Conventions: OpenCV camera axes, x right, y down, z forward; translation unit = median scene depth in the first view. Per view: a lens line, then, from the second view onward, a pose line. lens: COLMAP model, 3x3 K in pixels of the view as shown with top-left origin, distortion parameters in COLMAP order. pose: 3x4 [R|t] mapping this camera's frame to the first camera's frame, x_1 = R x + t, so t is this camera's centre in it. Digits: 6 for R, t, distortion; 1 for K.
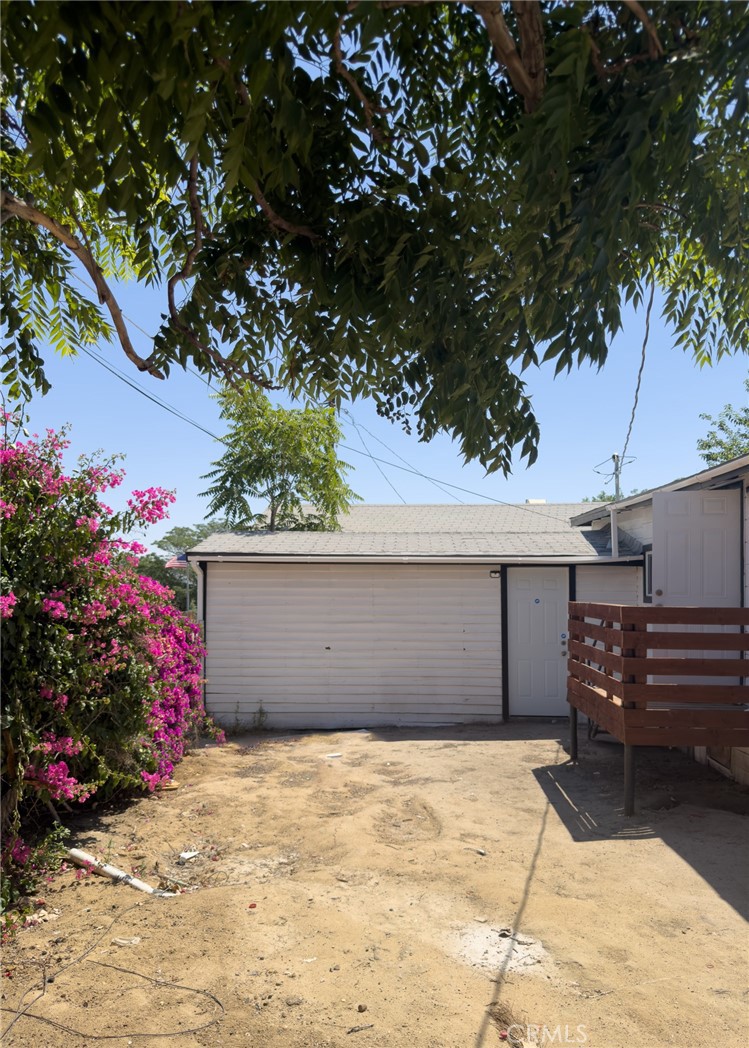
lens RADIAL K [[800.6, 0, 374.5], [0, 800.6, 524.0], [0, 0, 1]] dist [0.001940, -0.001901]
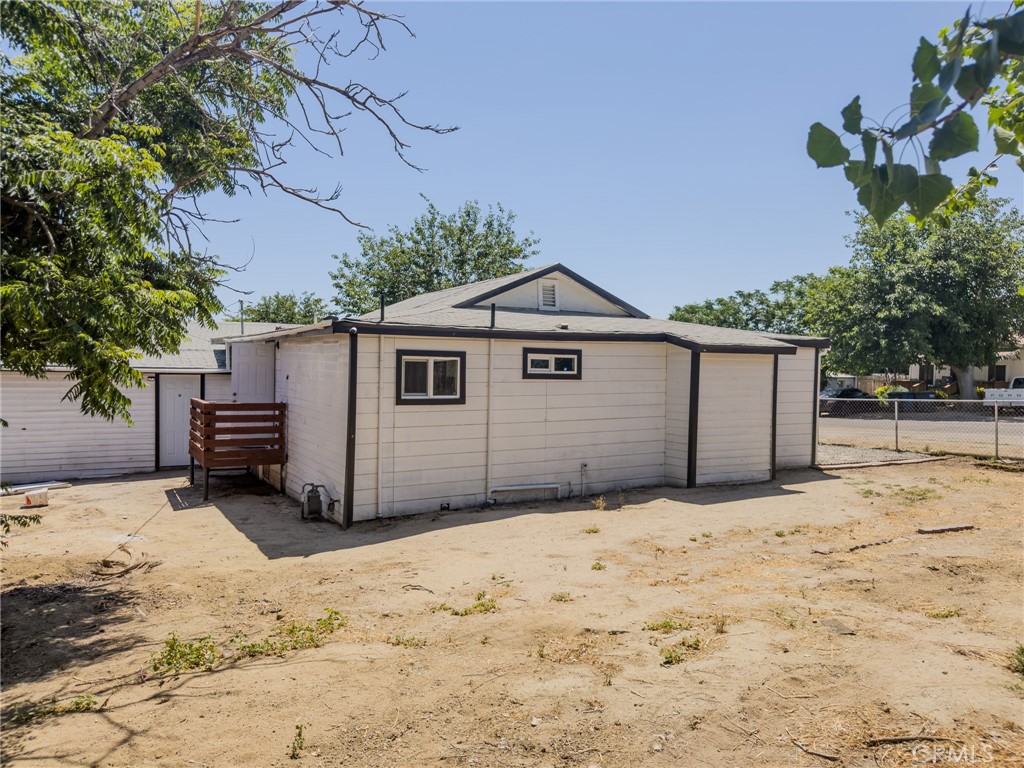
lens RADIAL K [[738.1, 0, 512.0], [0, 738.1, 384.0], [0, 0, 1]] dist [-0.006048, -0.001800]
pose [[0.846363, -0.001376, 0.532605, -0.020806], [-0.051803, 0.995043, 0.084892, -0.087437], [-0.530081, -0.099440, 0.842096, -0.599303]]
